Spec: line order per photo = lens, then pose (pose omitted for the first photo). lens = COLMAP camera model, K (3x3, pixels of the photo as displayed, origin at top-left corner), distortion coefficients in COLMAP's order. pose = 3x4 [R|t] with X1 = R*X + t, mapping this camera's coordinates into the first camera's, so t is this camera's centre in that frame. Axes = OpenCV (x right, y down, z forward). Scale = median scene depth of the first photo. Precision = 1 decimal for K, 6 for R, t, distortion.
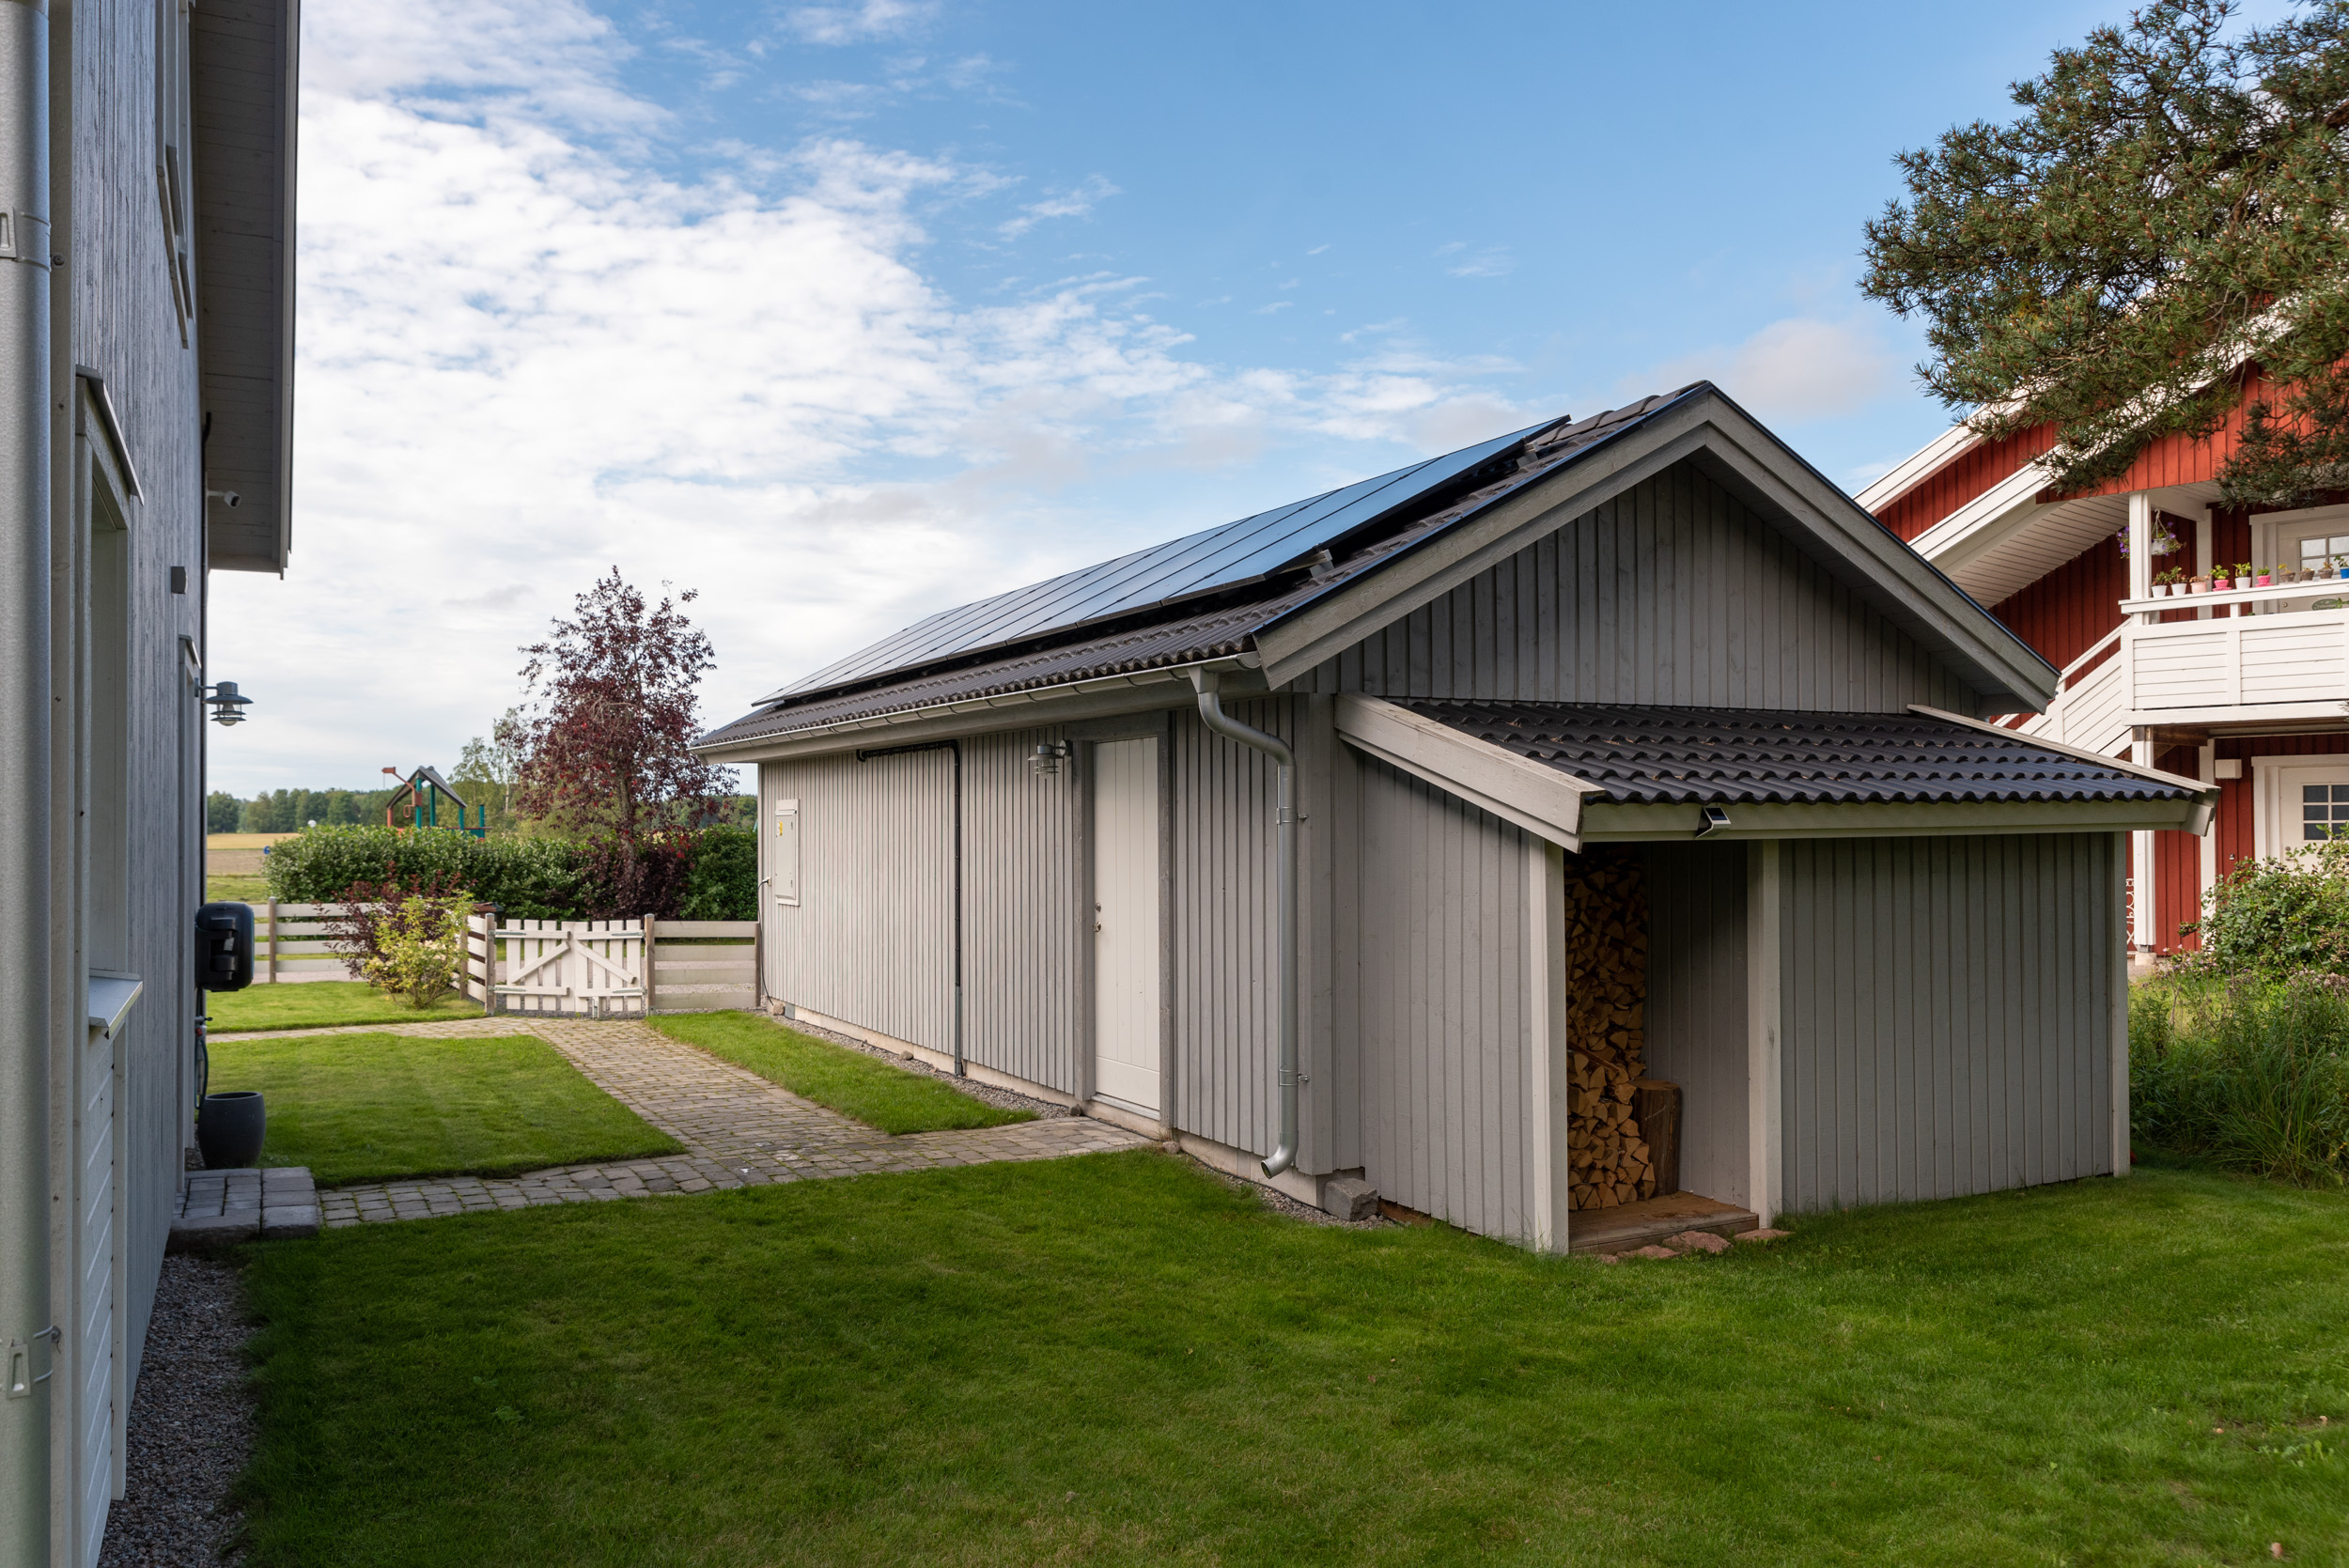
lens RADIAL K [[1756.6, 0, 1174.5], [0, 1756.6, 784.0], [0, 0, 1]] dist [0.051358, -0.000319]
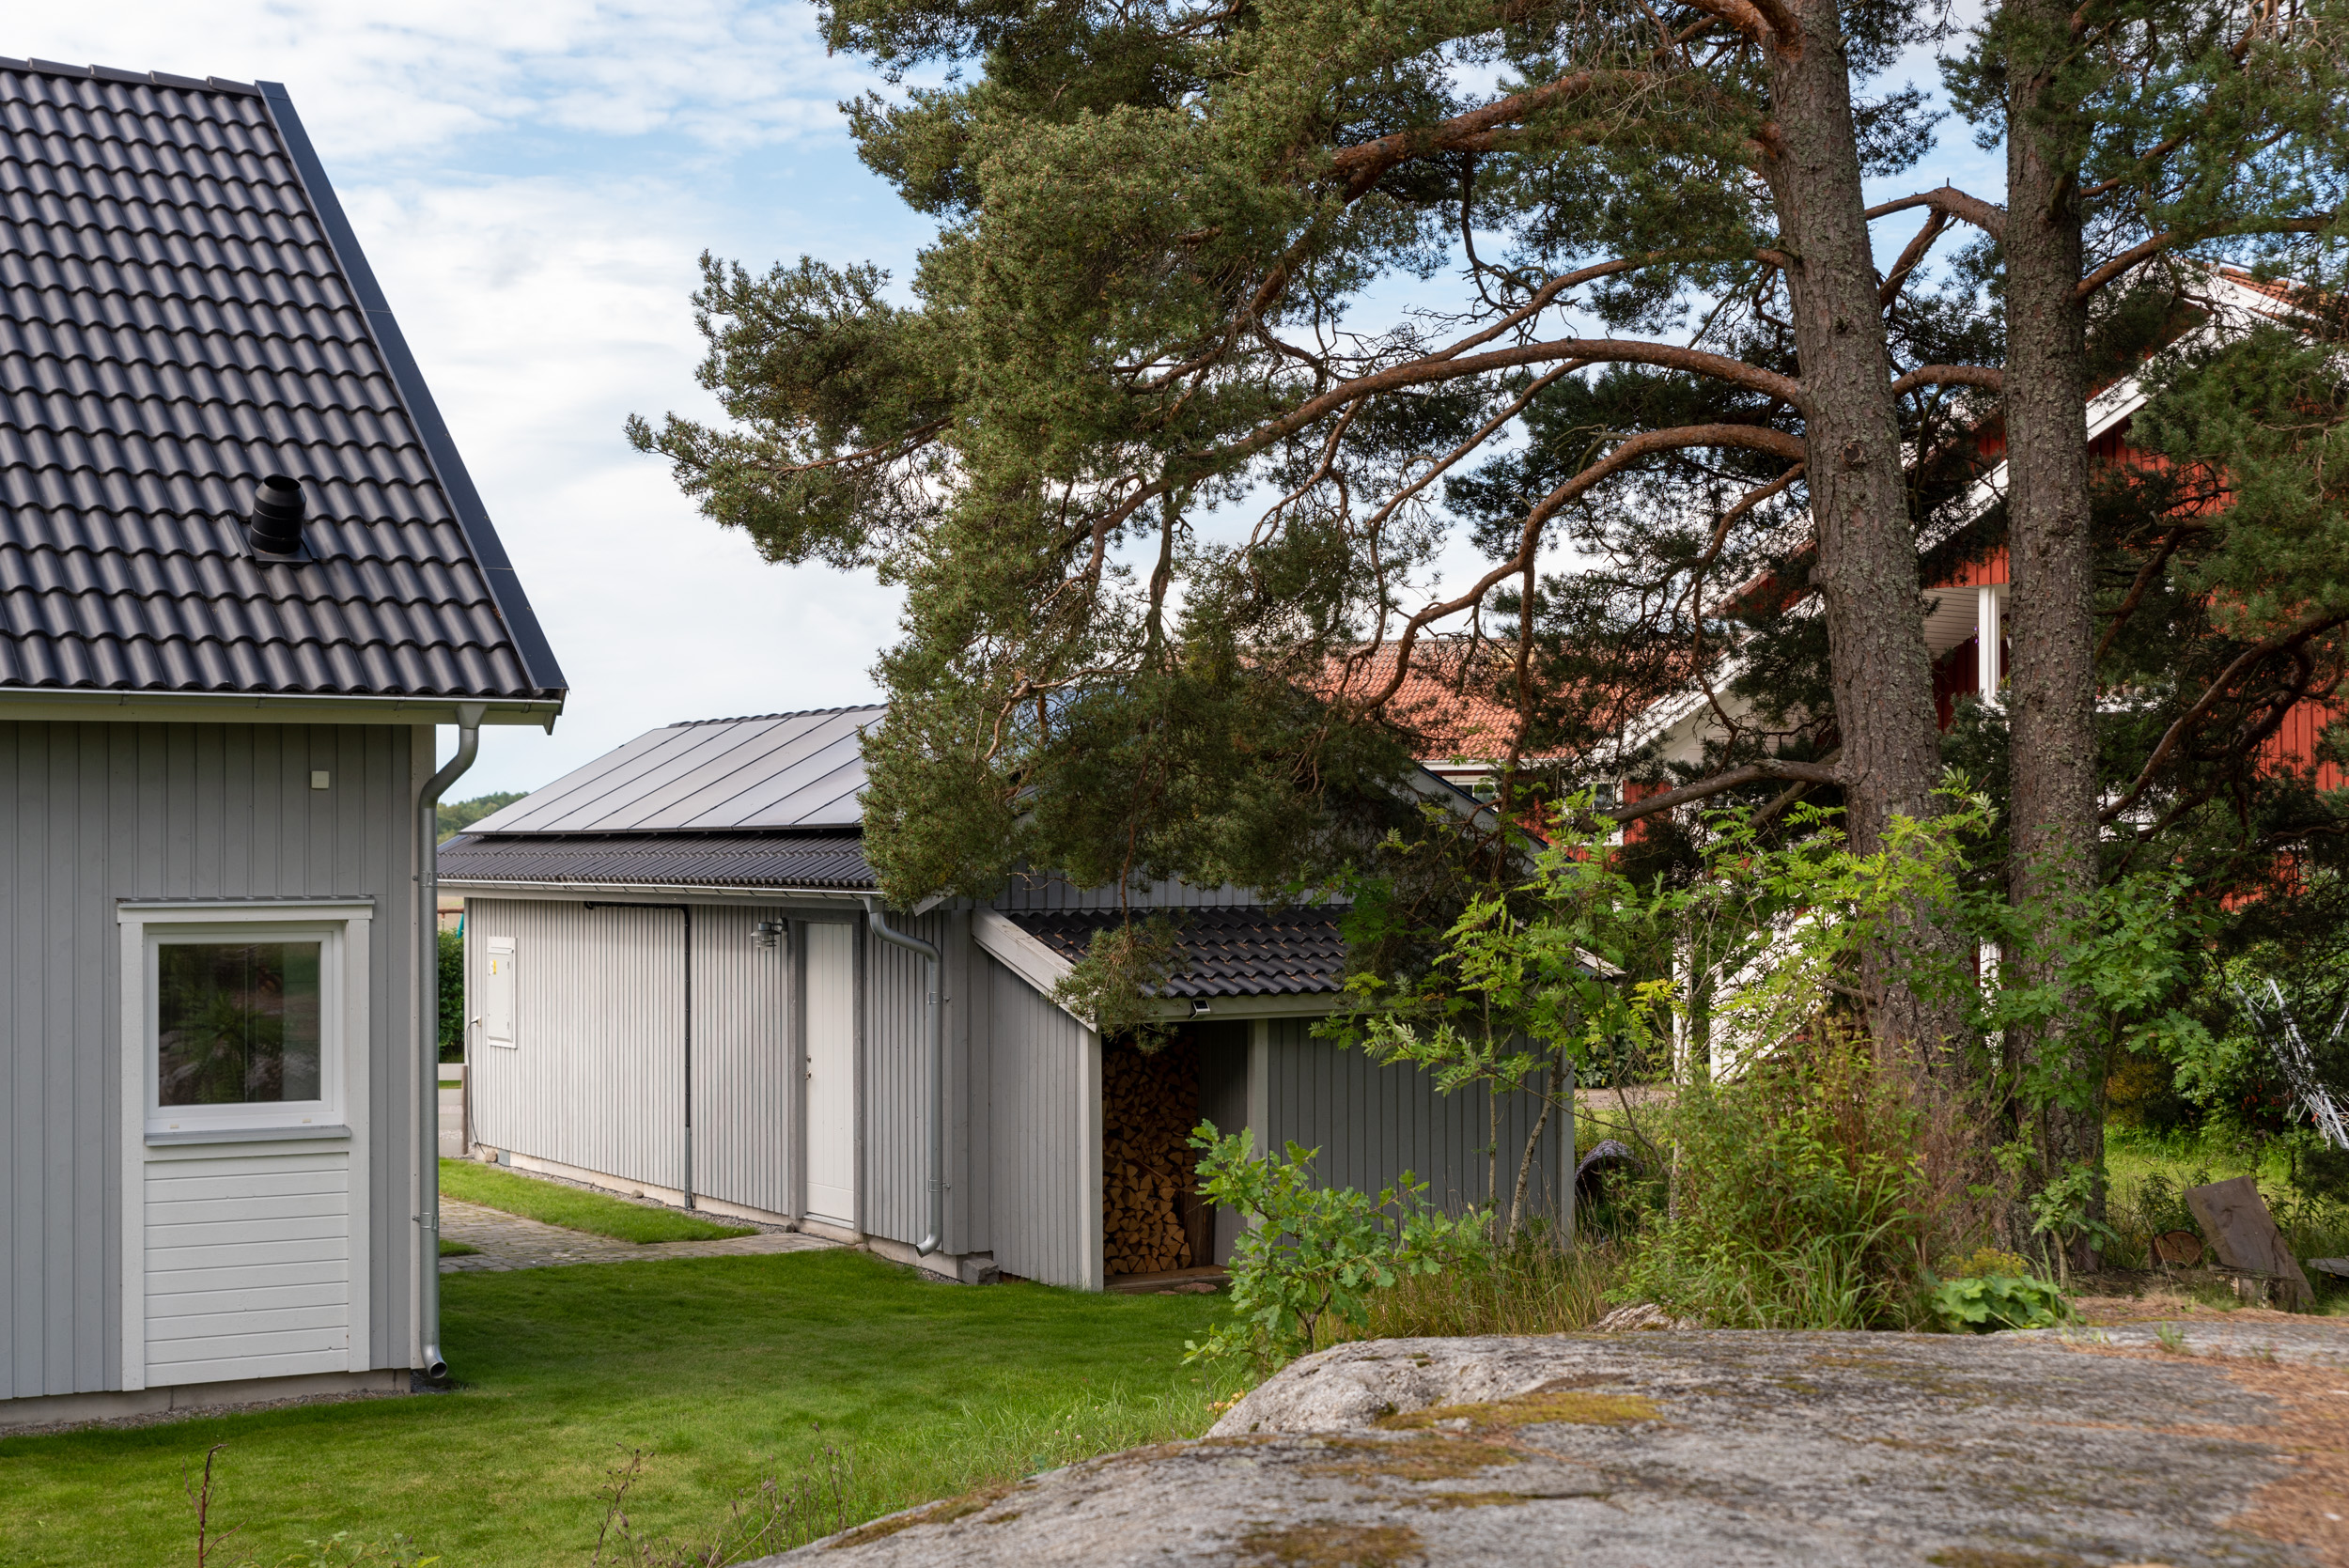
lens RADIAL K [[3414.7, 0, 1174.5], [0, 3414.7, 784.0], [0, 0, 1]] dist [-0.012391, -0.035176]
pose [[0.999419, 0.002395, 0.033989, 0.148586], [-0.002515, 0.999991, 0.003502, -0.148493], [-0.033980, -0.003586, 0.999416, -1.573862]]
